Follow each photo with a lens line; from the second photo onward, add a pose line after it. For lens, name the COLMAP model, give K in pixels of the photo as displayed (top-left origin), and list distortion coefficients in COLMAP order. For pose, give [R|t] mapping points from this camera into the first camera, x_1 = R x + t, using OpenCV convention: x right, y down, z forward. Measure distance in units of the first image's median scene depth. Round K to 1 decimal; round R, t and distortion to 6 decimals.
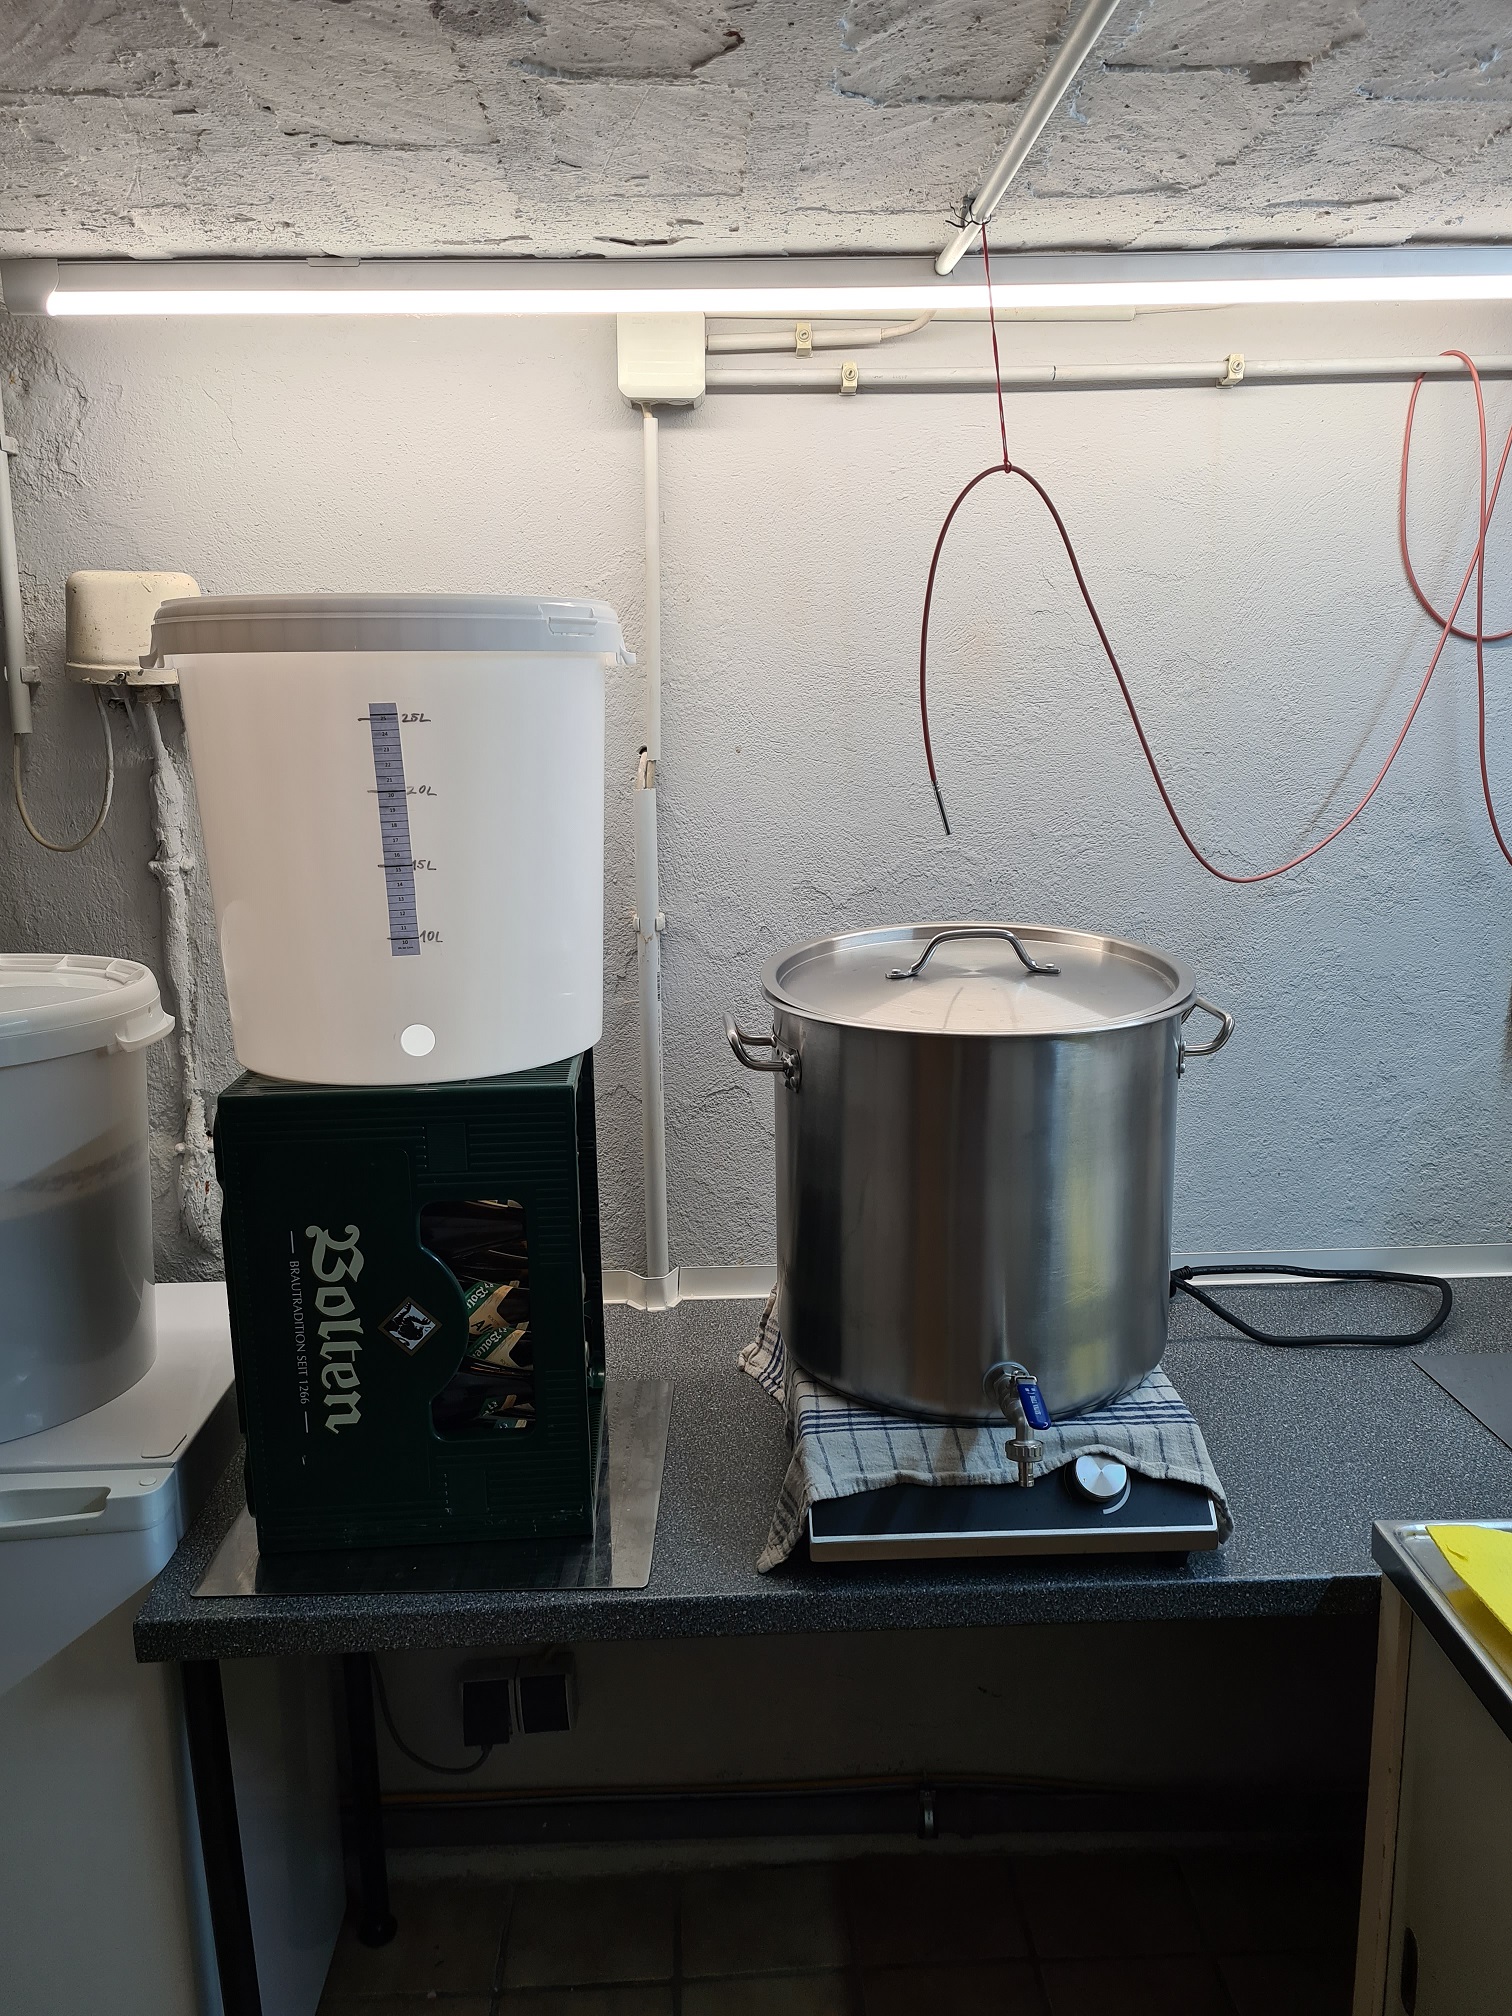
lens RADIAL K [[1510.5, 0, 760.4], [0, 1510.5, 1030.8], [0, 0, 1]] dist [0.078483, -0.073502]
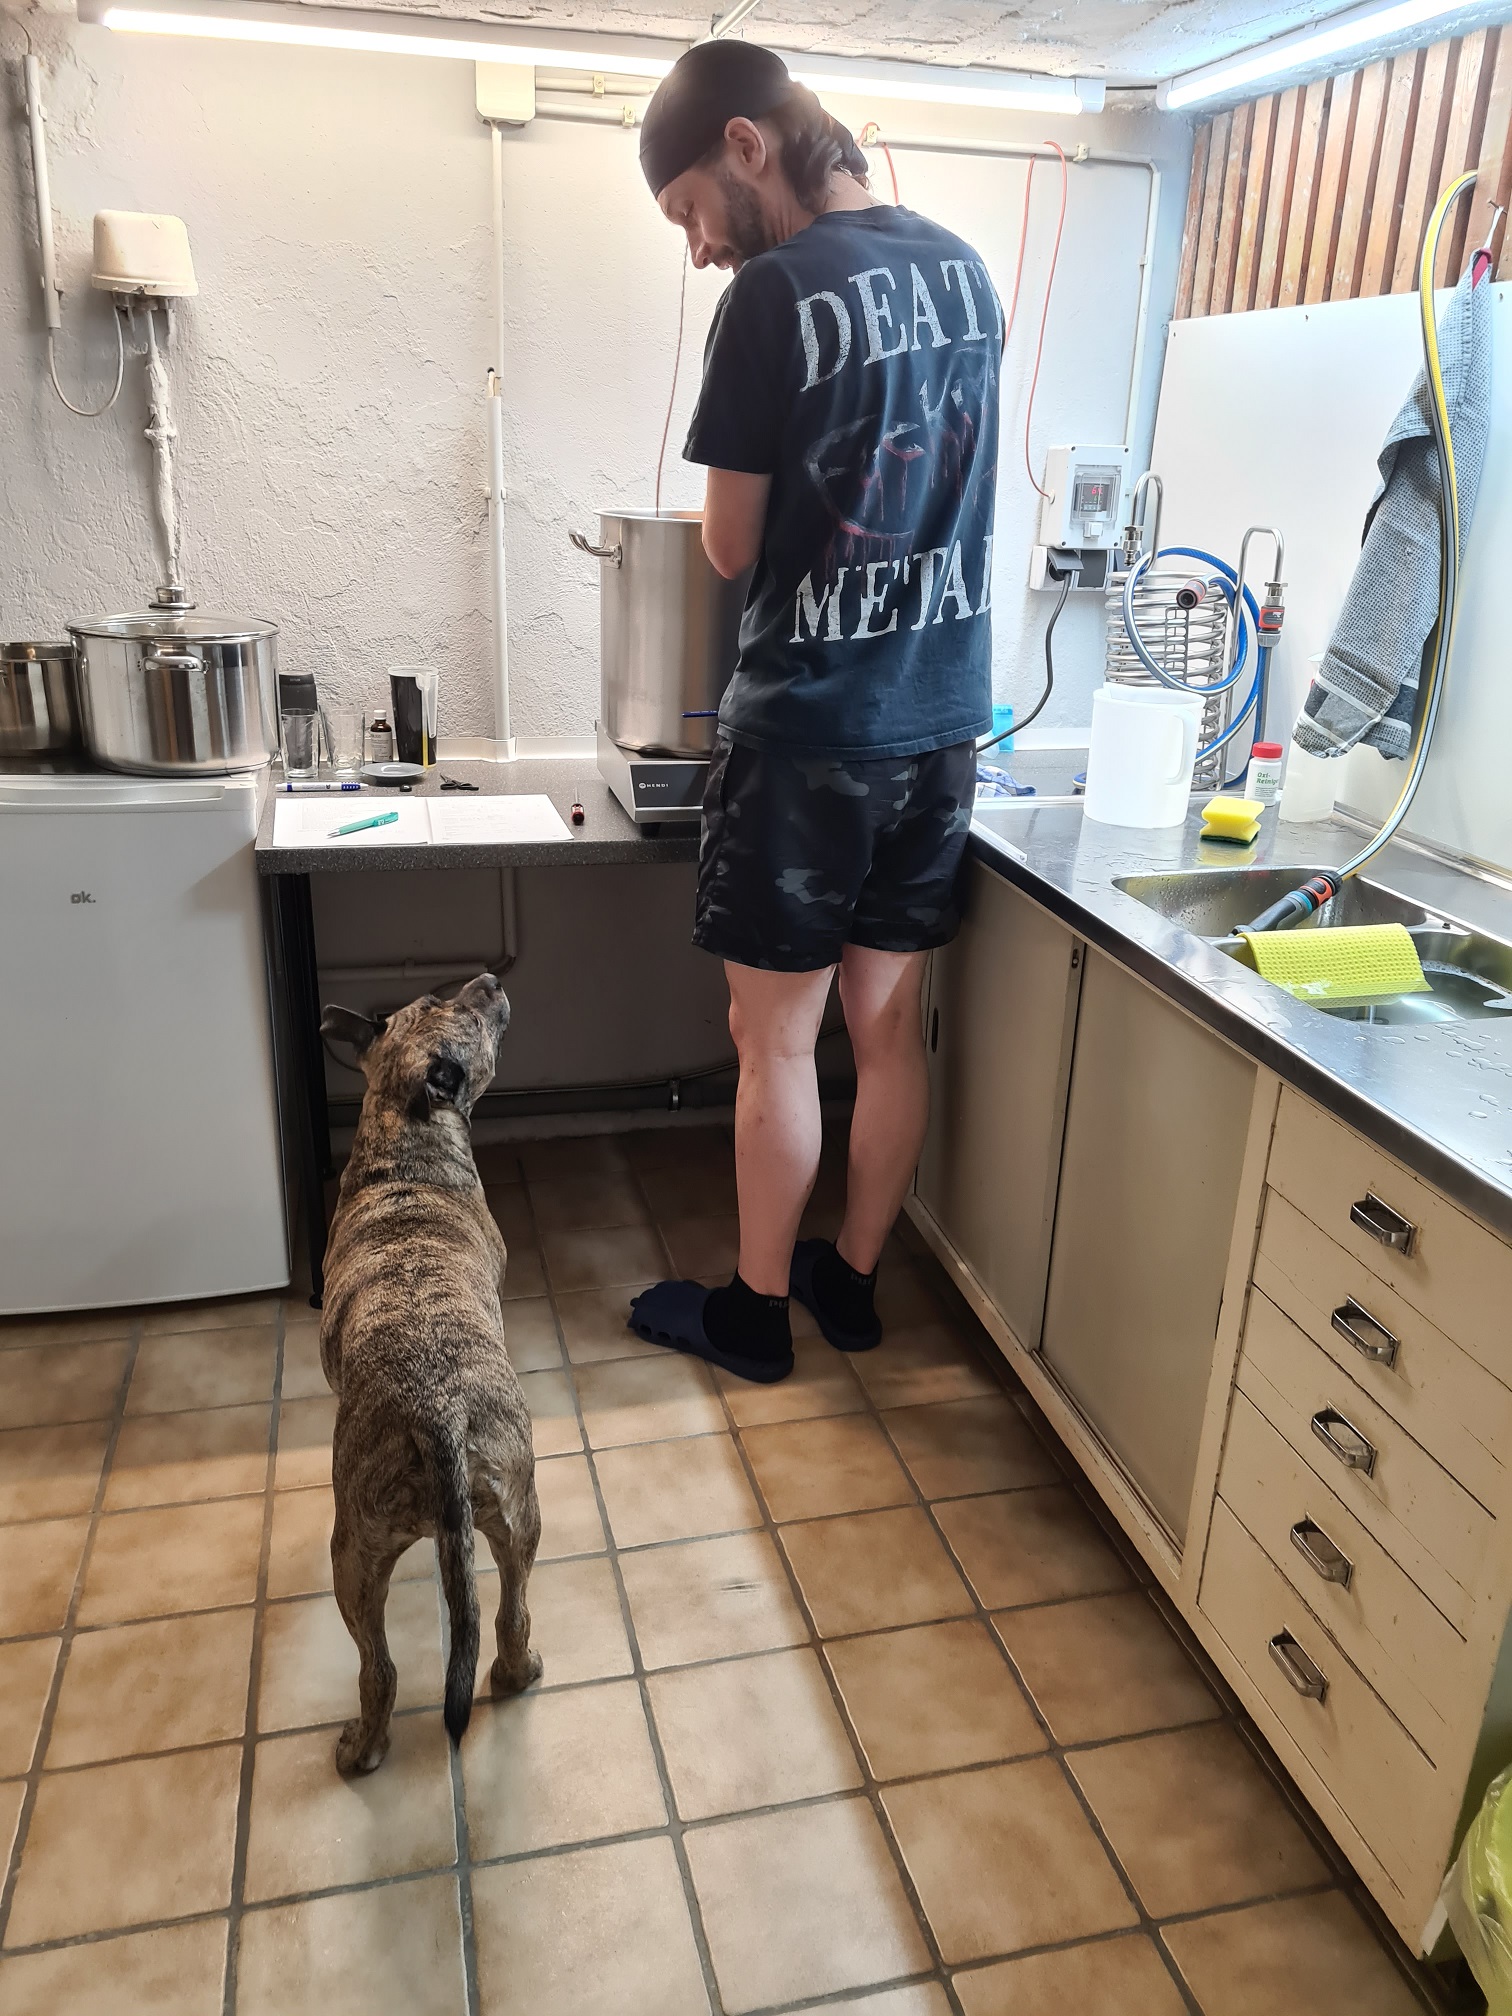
lens RADIAL K [[1510.5, 0, 752.5], [0, 1510.5, 1014.7], [0, 0, 1]] dist [0.078483, -0.073502]
pose [[0.978348, -0.025802, 0.205351, -0.157679], [-0.004261, 0.989477, 0.144627, 0.234547], [-0.206921, -0.142371, 0.967943, -0.630830]]
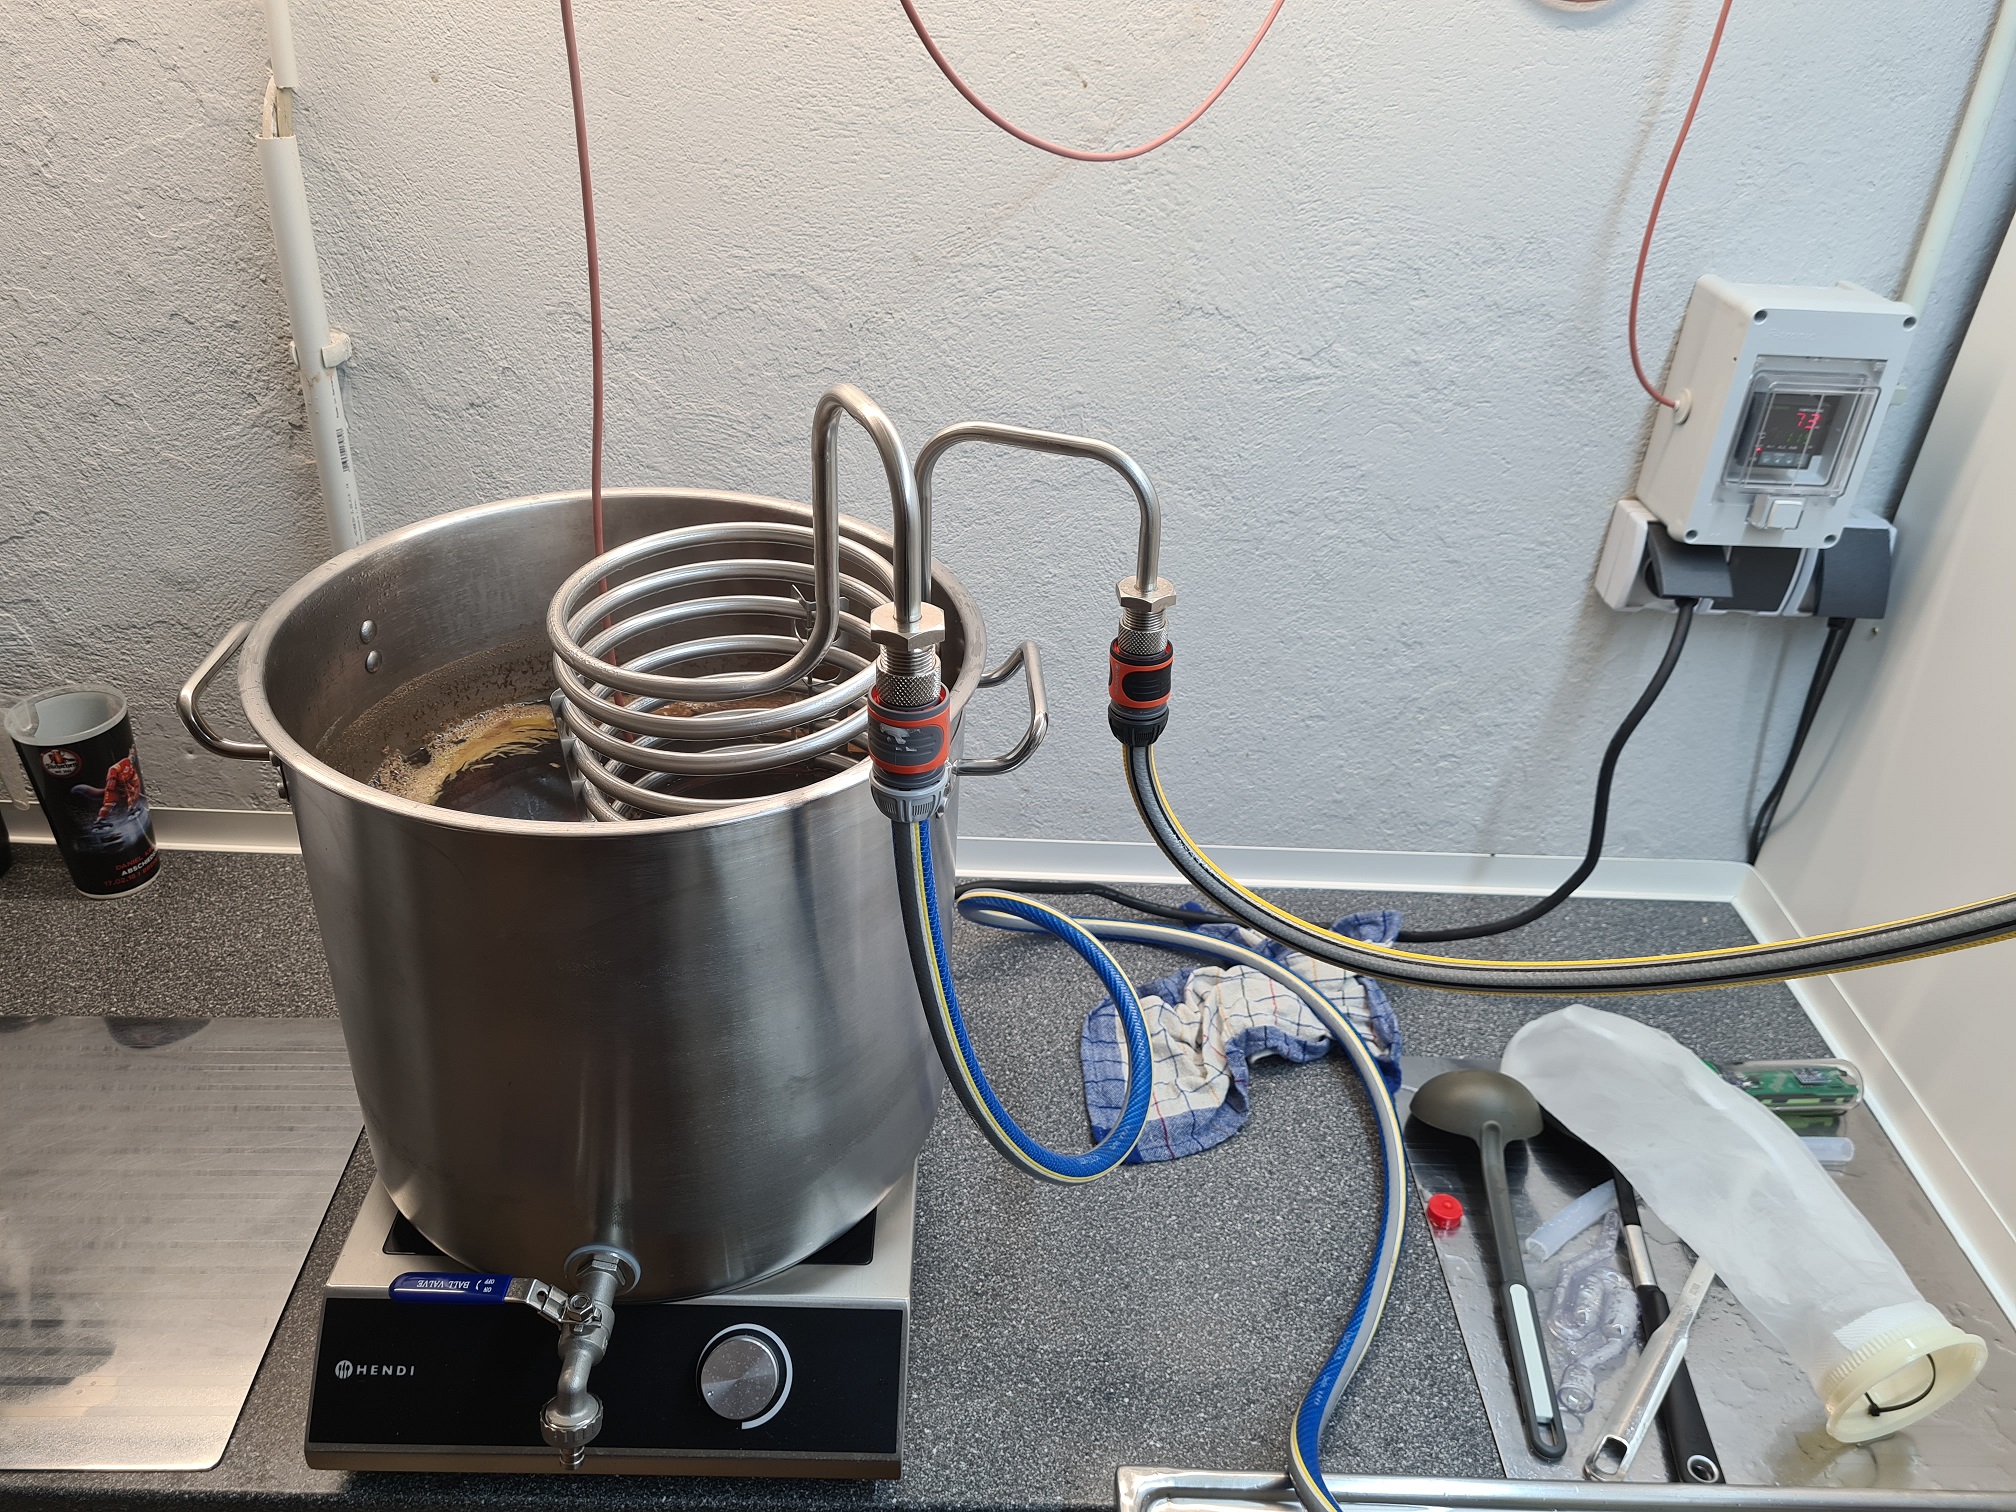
lens RADIAL K [[1510.5, 0, 1021.6], [0, 1510.5, 735.6], [0, 0, 1]] dist [0.078483, -0.073502]
pose [[0.997144, 0.073181, 0.018652, 0.241211], [-0.075199, 0.939366, 0.334570, -0.169000], [0.006963, -0.335017, 0.942186, 0.345325]]
